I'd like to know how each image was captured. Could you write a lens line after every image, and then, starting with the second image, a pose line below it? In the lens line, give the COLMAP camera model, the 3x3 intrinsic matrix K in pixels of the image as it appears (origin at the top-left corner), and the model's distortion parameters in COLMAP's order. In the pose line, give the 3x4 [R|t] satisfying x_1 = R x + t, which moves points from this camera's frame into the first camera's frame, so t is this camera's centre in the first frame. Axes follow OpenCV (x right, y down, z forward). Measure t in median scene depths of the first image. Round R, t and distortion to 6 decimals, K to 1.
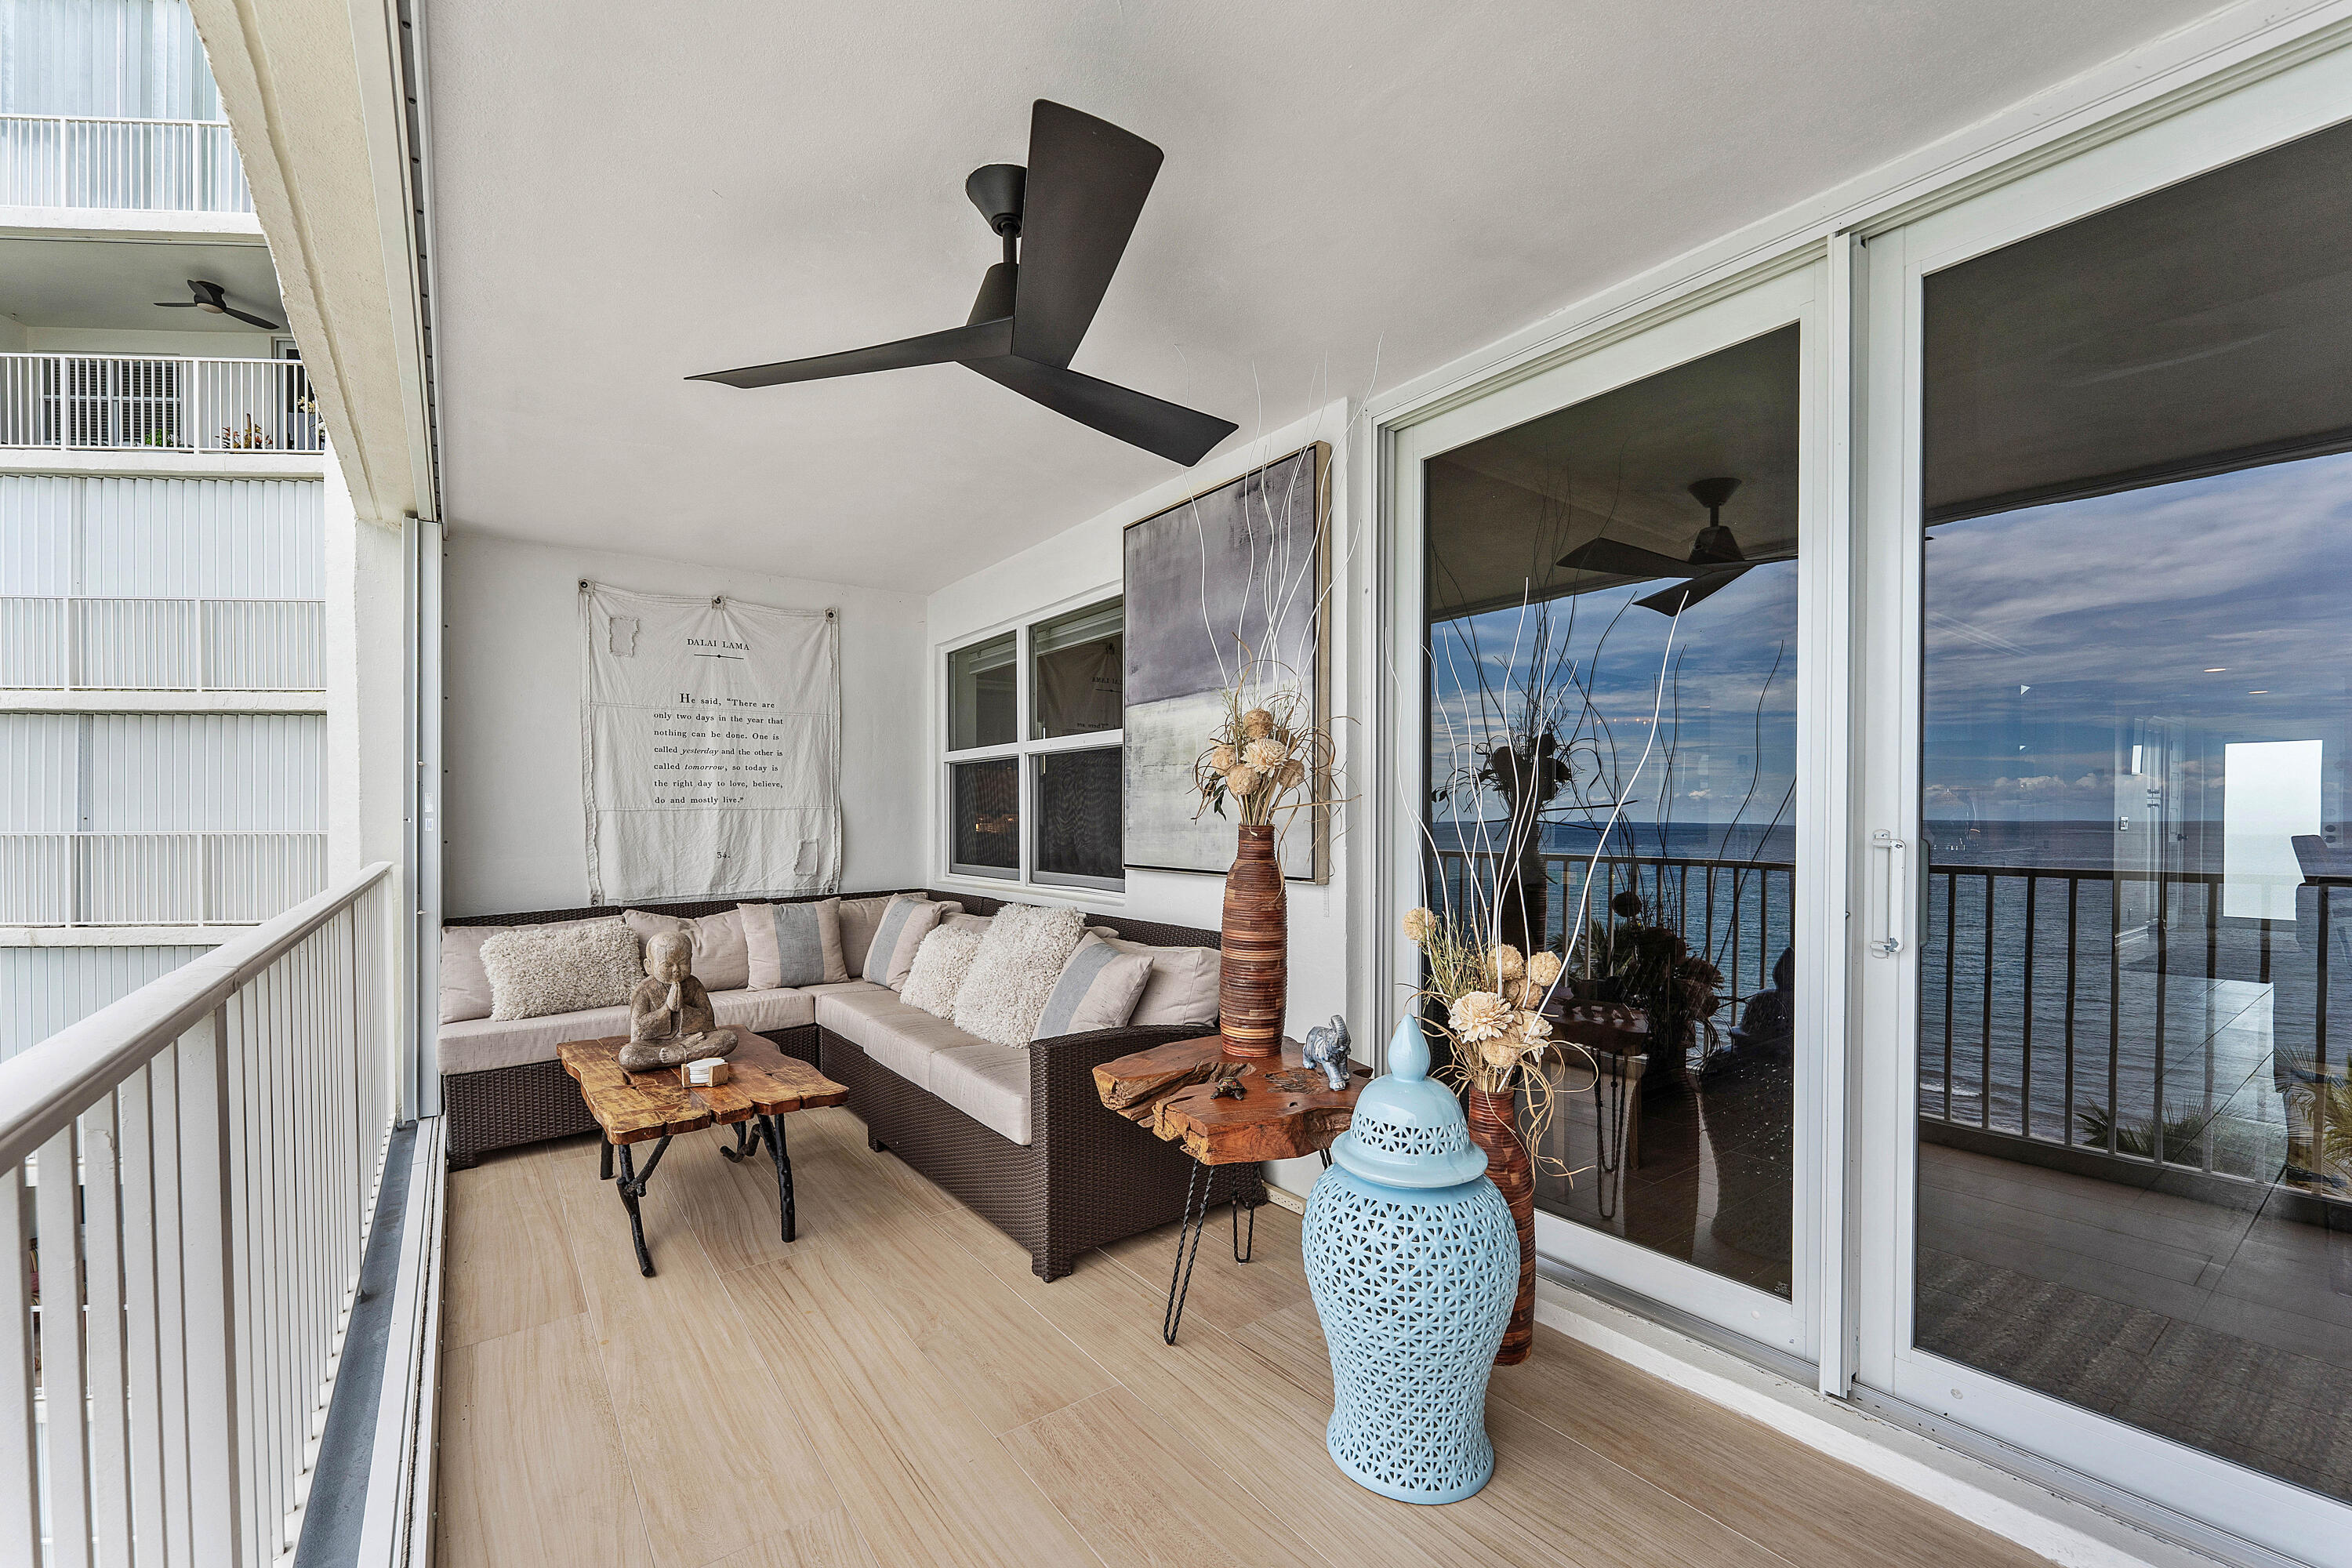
lens RADIAL K [[970.9, 0, 1186.9], [0, 970.9, 812.9], [0, 0, 1]] dist [-0.000765, -0.000495]
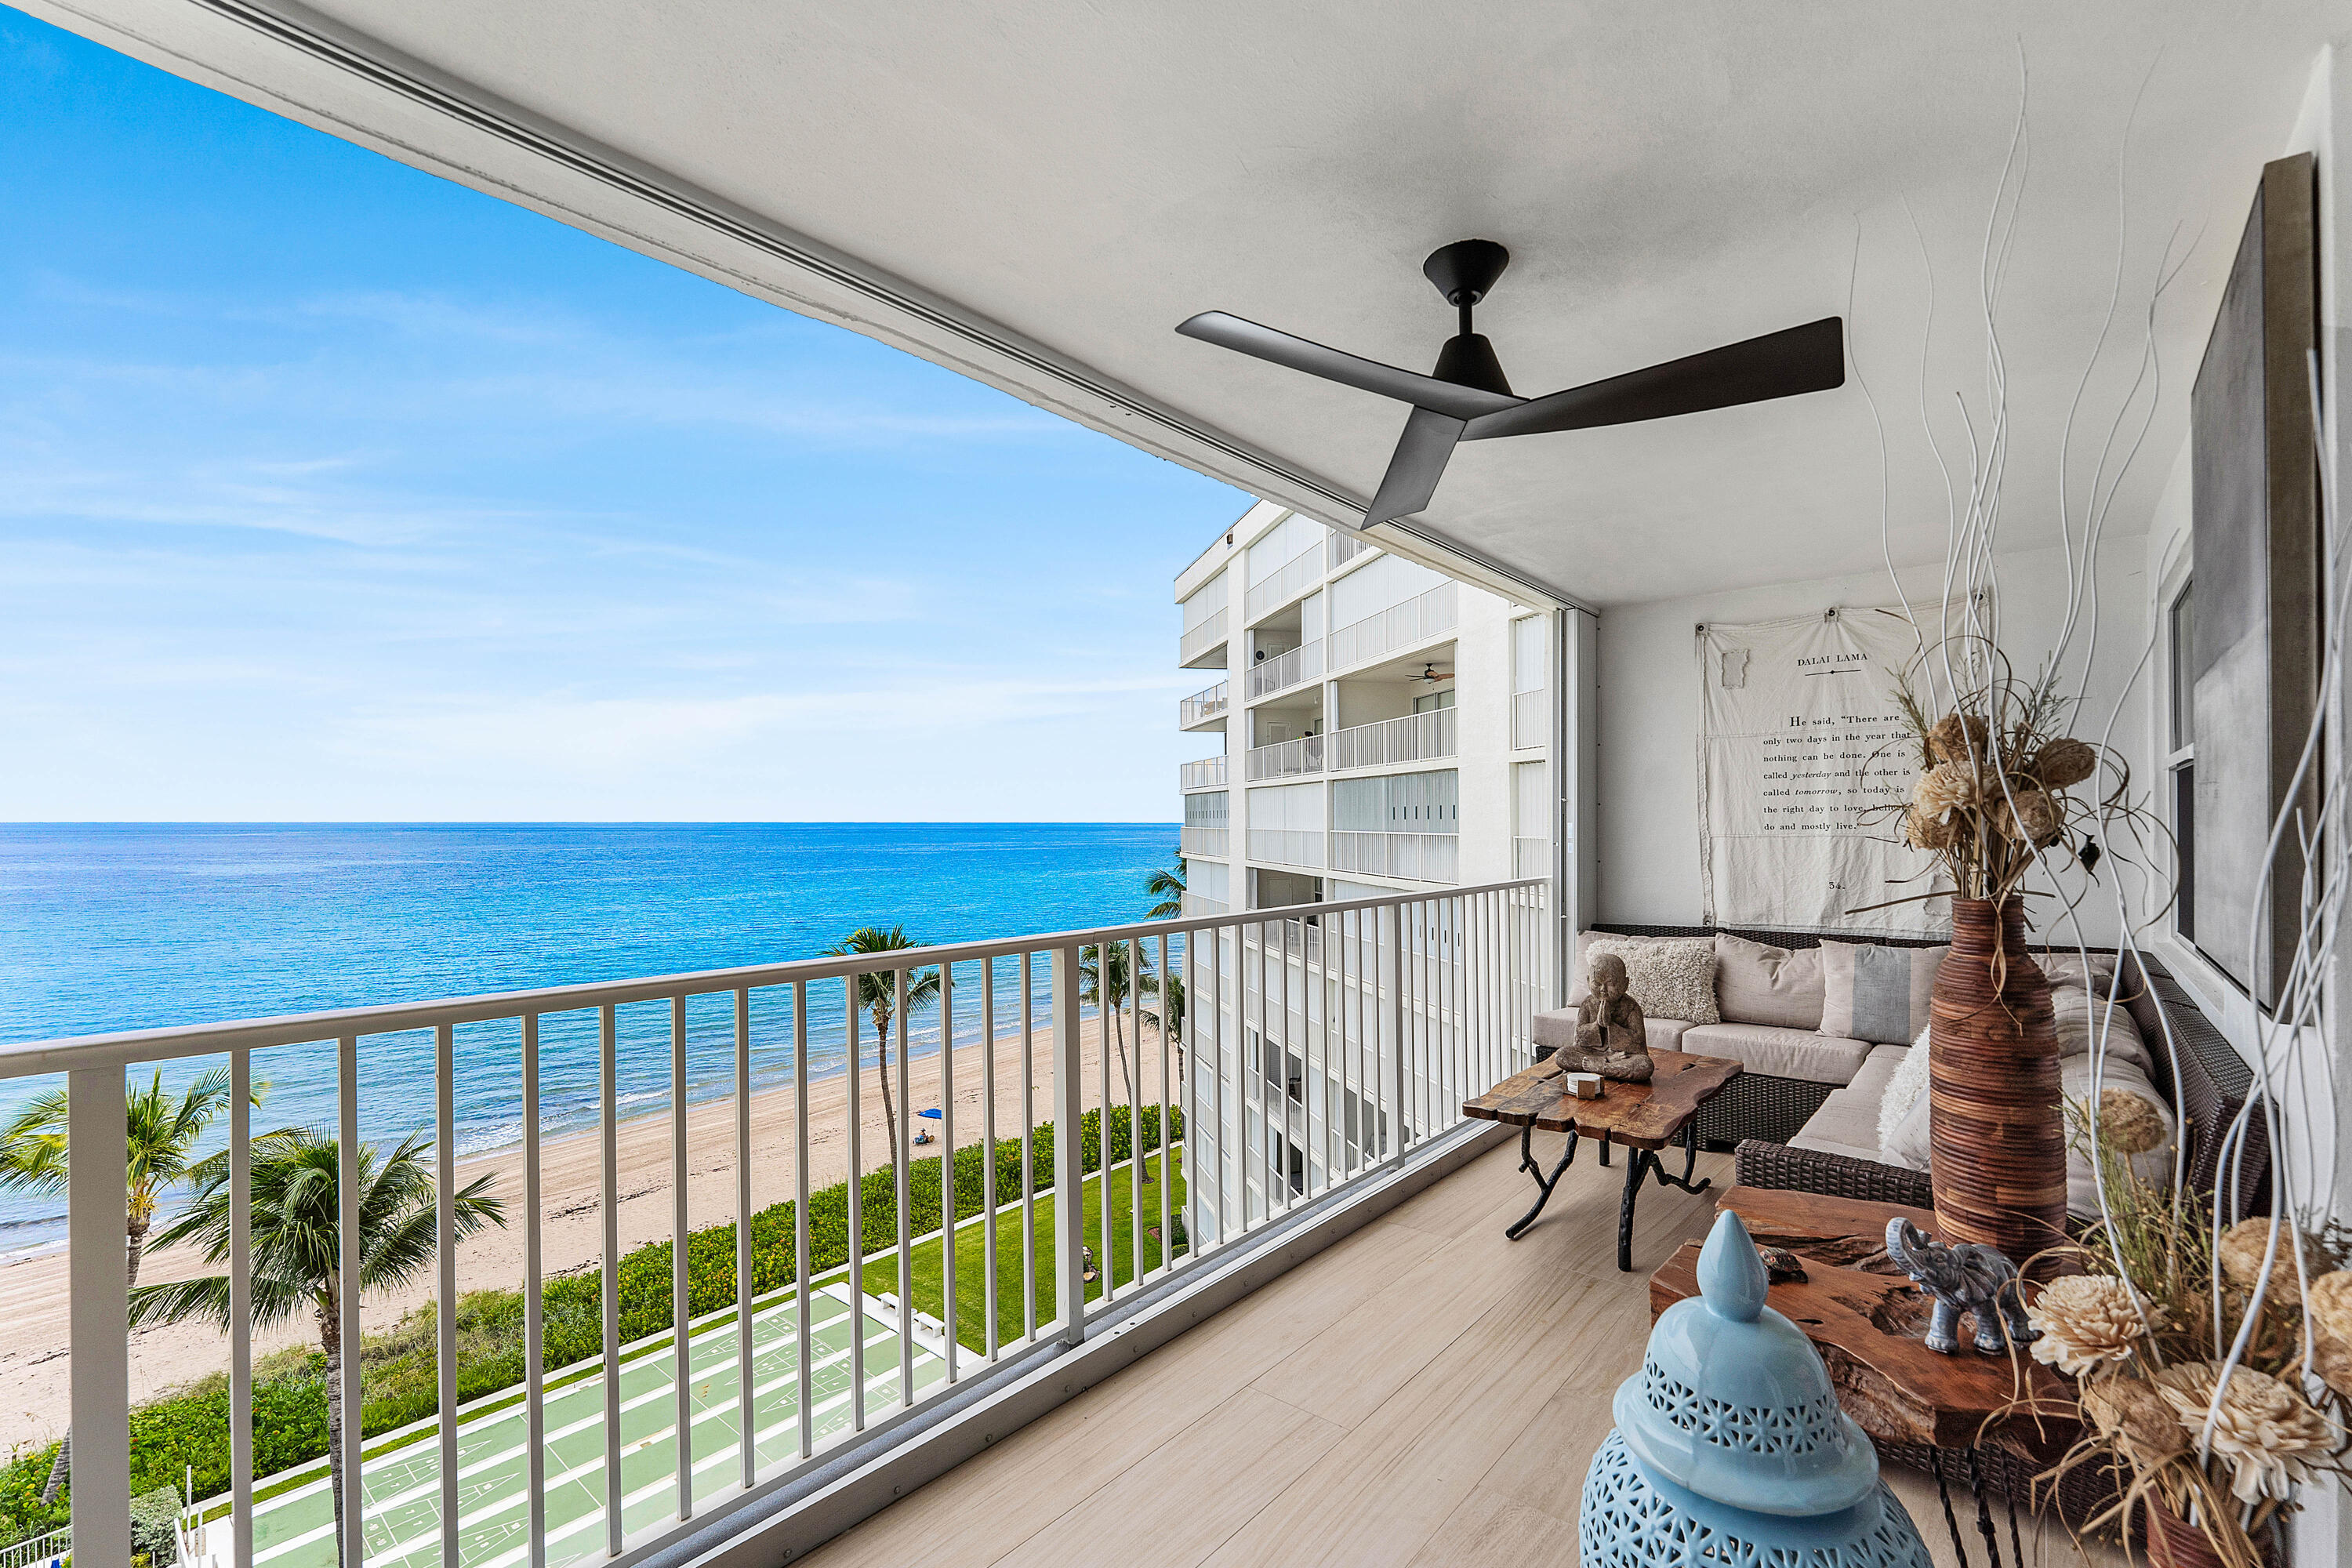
lens RADIAL K [[970.9, 0, 1186.9], [0, 970.9, 812.9], [0, 0, 1]] dist [-0.000765, -0.000495]
pose [[0.217703, -0.007289, -0.975988, 0.310649], [0.004362, 0.999969, -0.006495, -0.024039], [0.976005, -0.002844, 0.217728, 0.202752]]
